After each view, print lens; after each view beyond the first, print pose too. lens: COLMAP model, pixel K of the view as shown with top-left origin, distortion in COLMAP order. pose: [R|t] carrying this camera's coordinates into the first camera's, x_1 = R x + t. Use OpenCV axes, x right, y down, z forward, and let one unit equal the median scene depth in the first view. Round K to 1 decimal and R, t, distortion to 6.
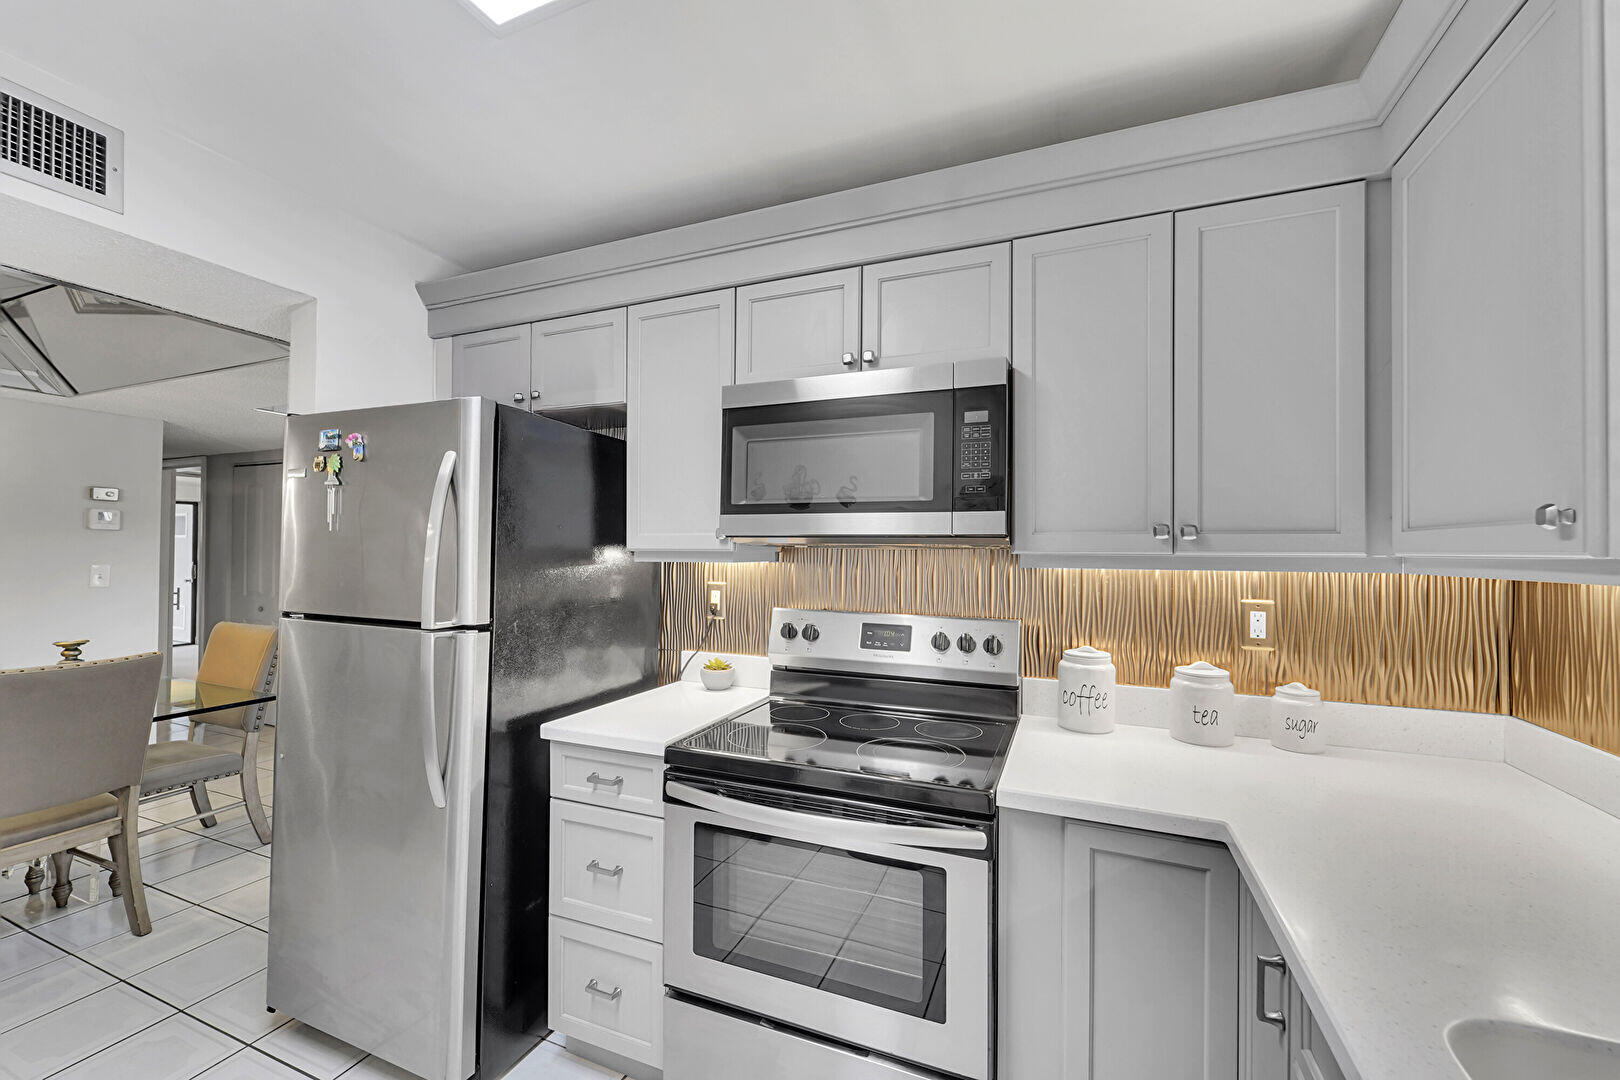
lens RADIAL K [[653.9, 0, 808.2], [0, 653.9, 547.4], [0, 0, 1]] dist [0.002457, -0.001573]
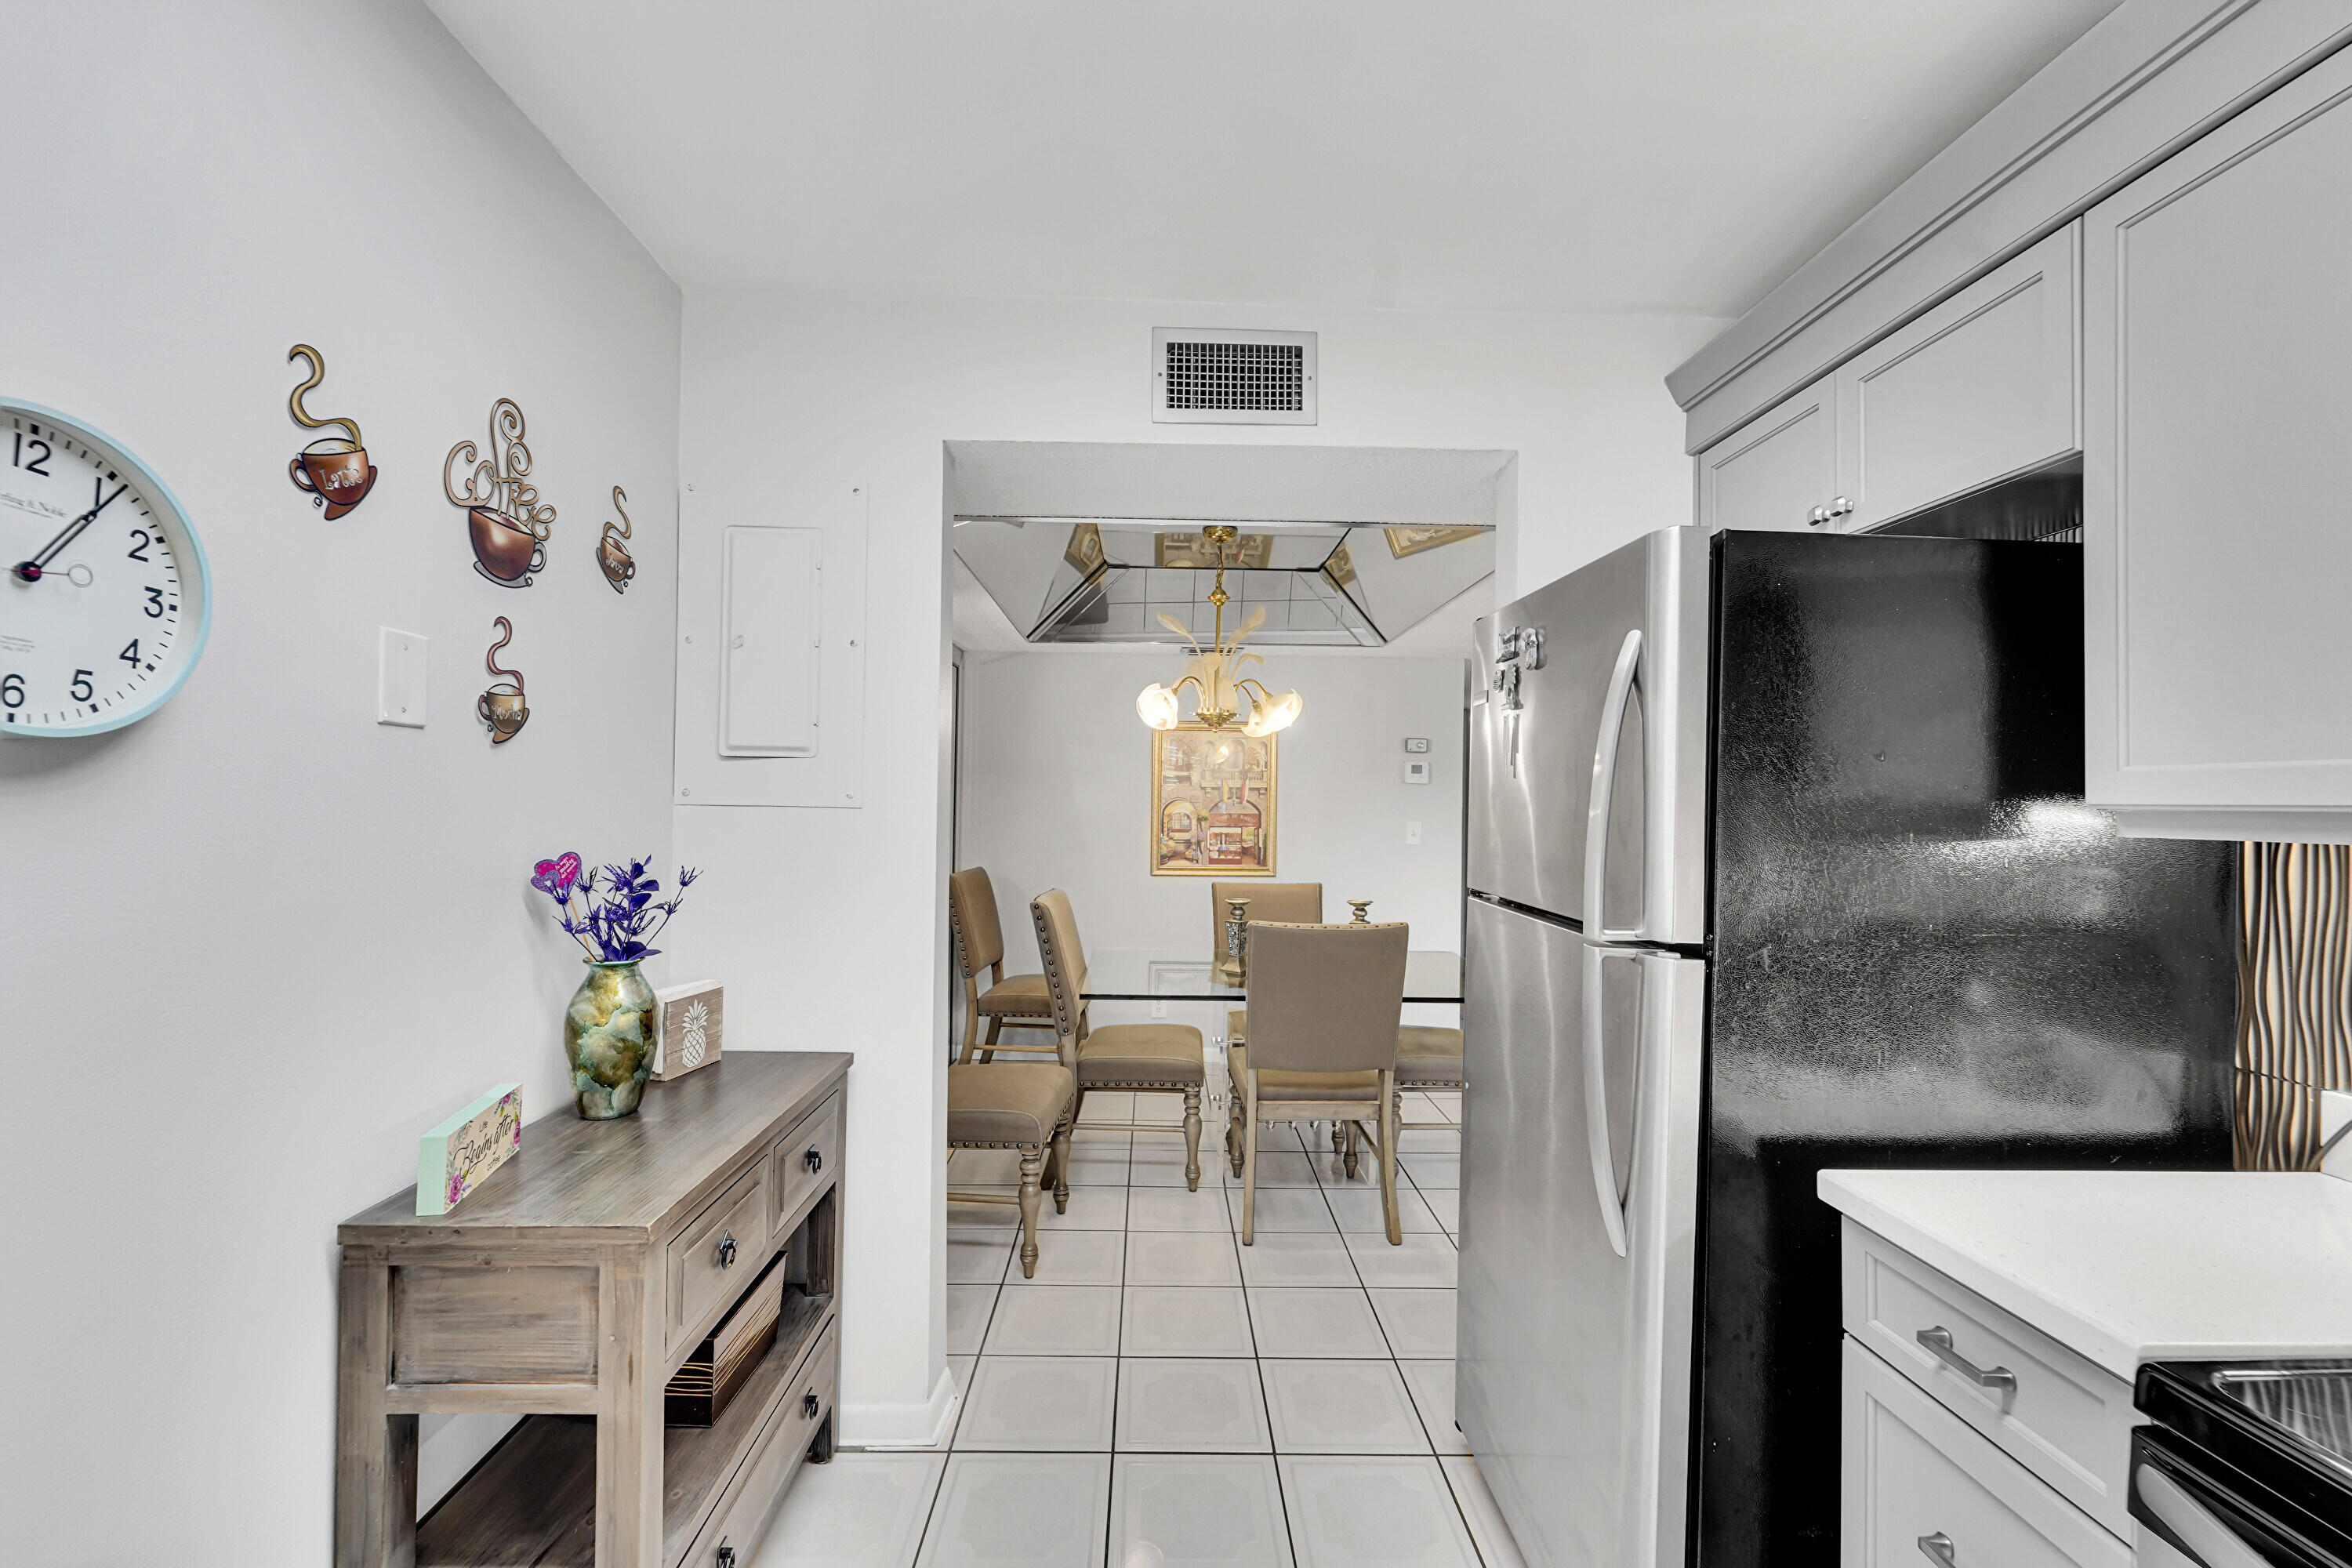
lens RADIAL K [[949.3, 0, 1167.7], [0, 949.3, 789.6], [0, 0, 1]] dist [0.002457, -0.001573]
pose [[0.404286, -0.011003, -0.914566, 0.039847], [-0.004143, 0.999895, -0.013861, 0.003720], [0.914623, 0.009393, 0.404198, 0.279918]]
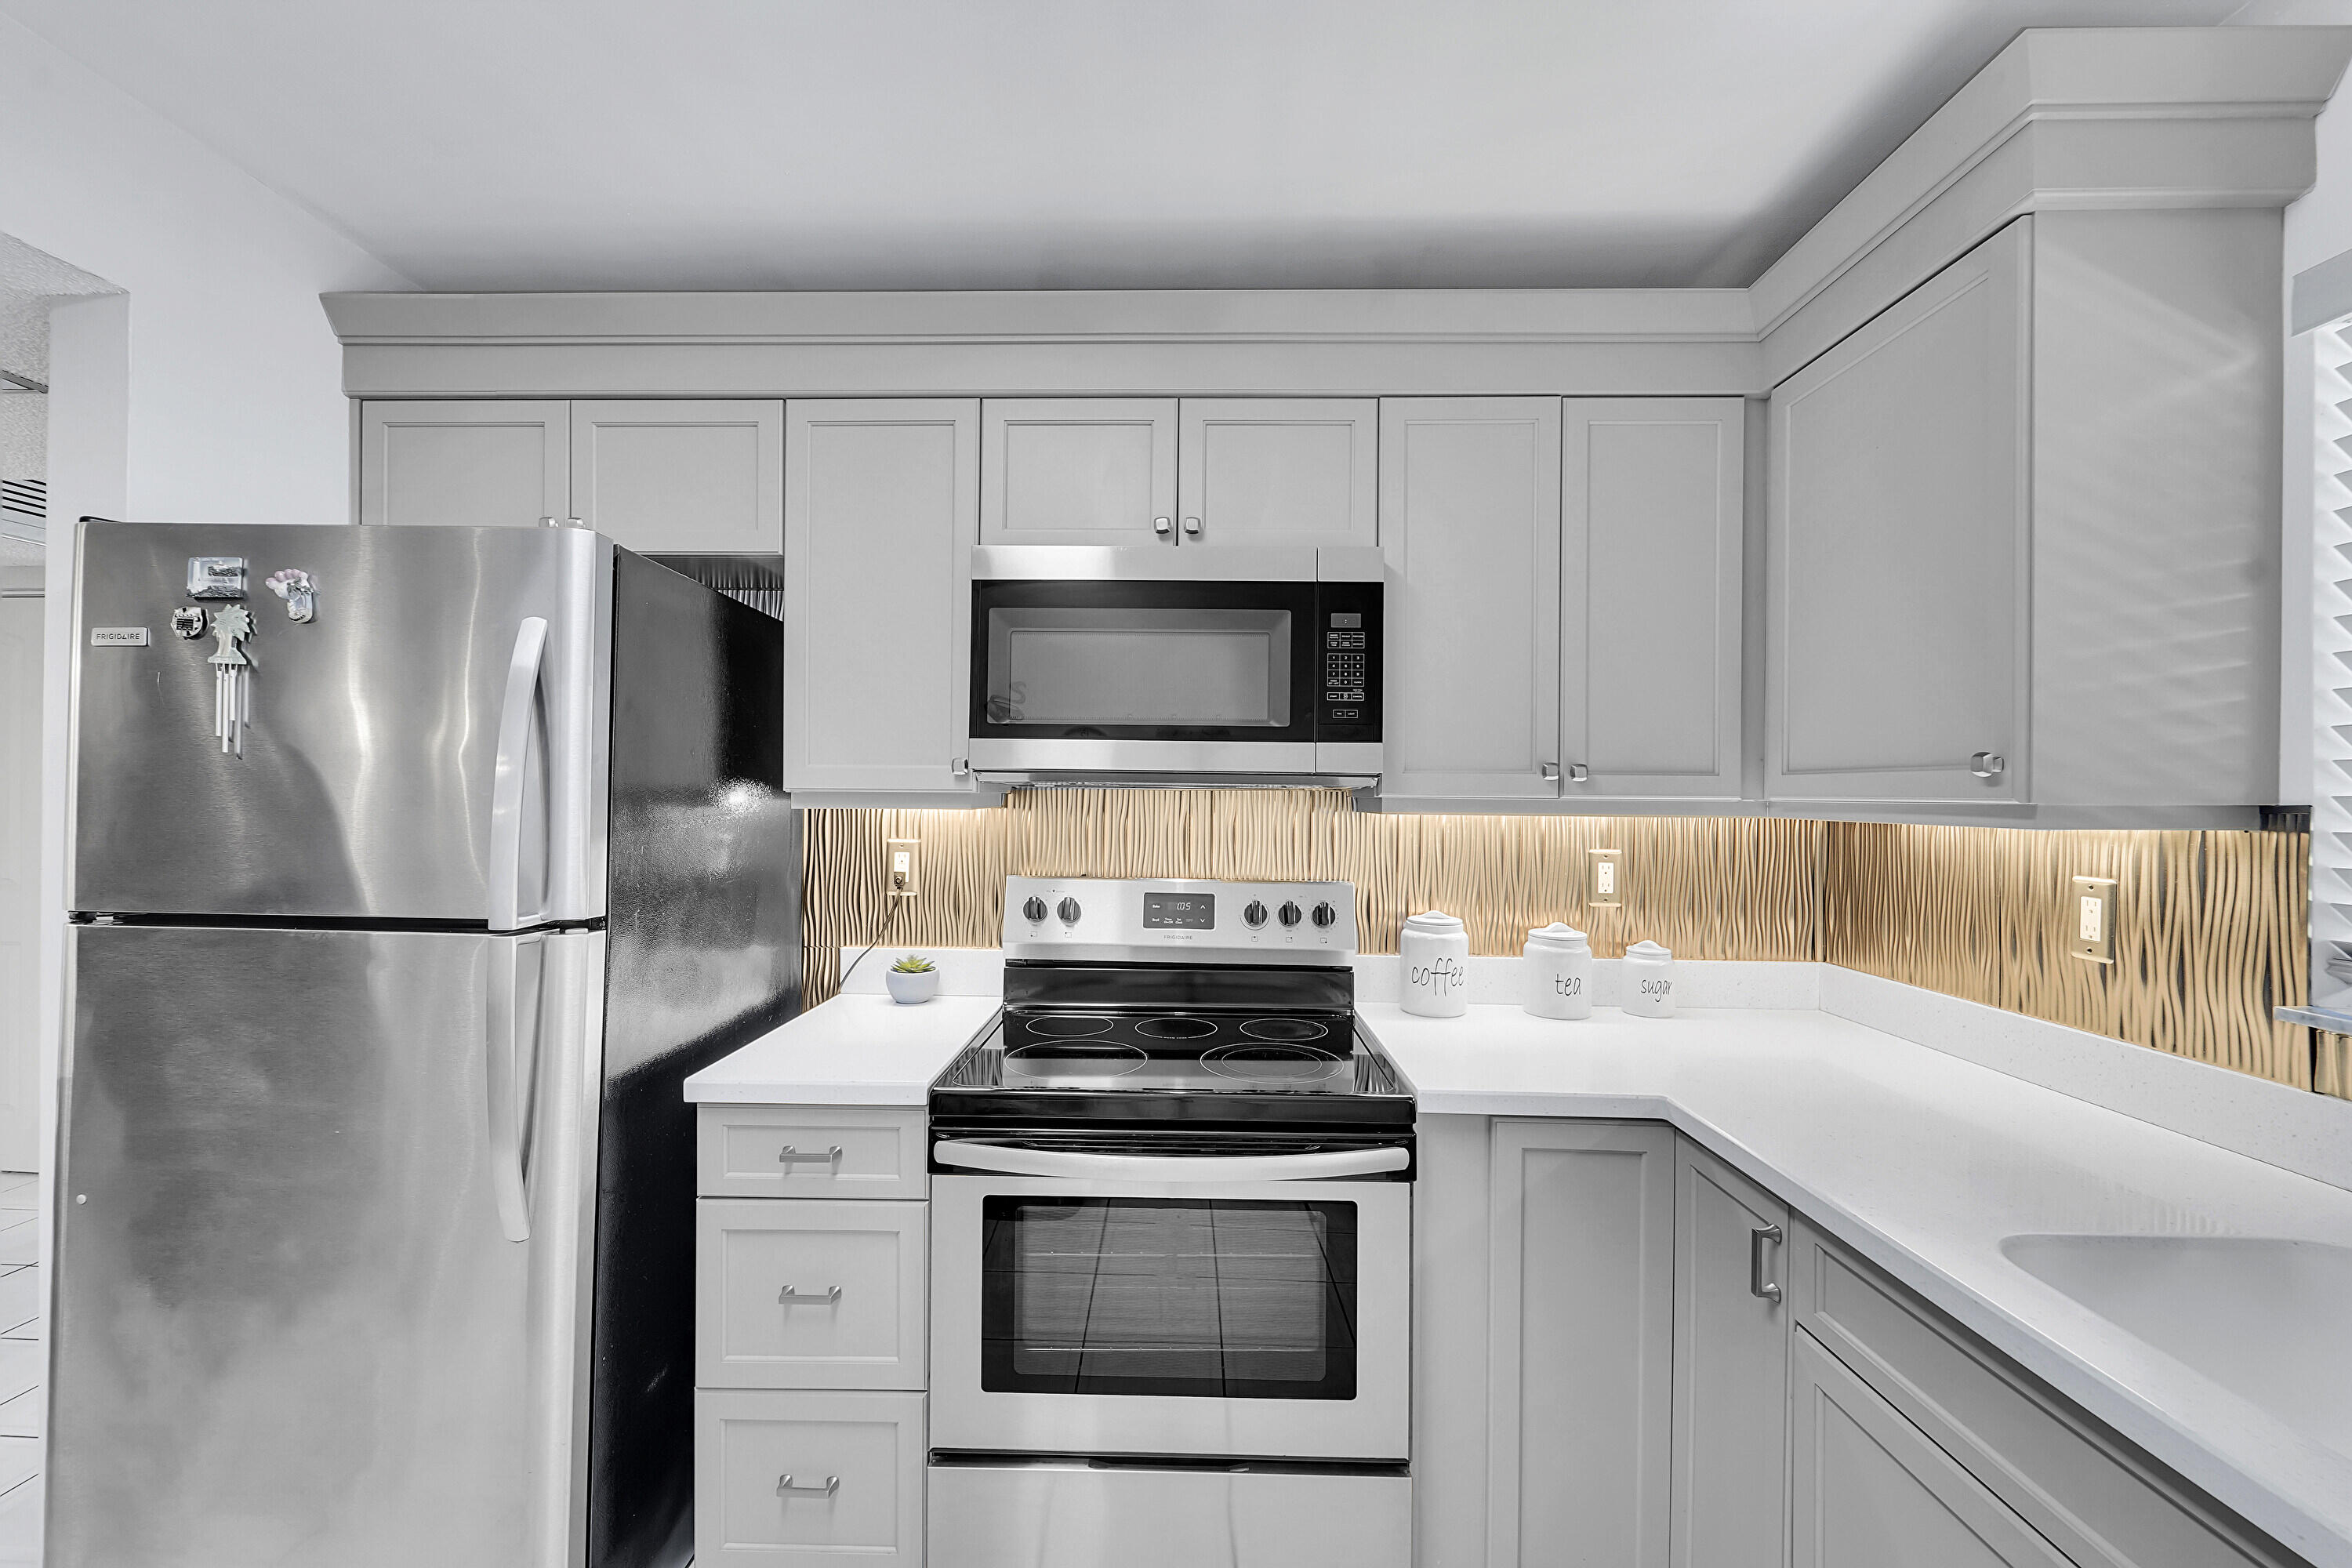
lens RADIAL K [[949.3, 0, 1171.9], [0, 949.3, 794.3], [0, 0, 1]] dist [0.002457, -0.001573]
pose [[0.932441, 0.001339, 0.361320, -0.307805], [-0.004845, 0.999950, 0.008798, -0.002356], [-0.361290, -0.009955, 0.932400, 0.021436]]
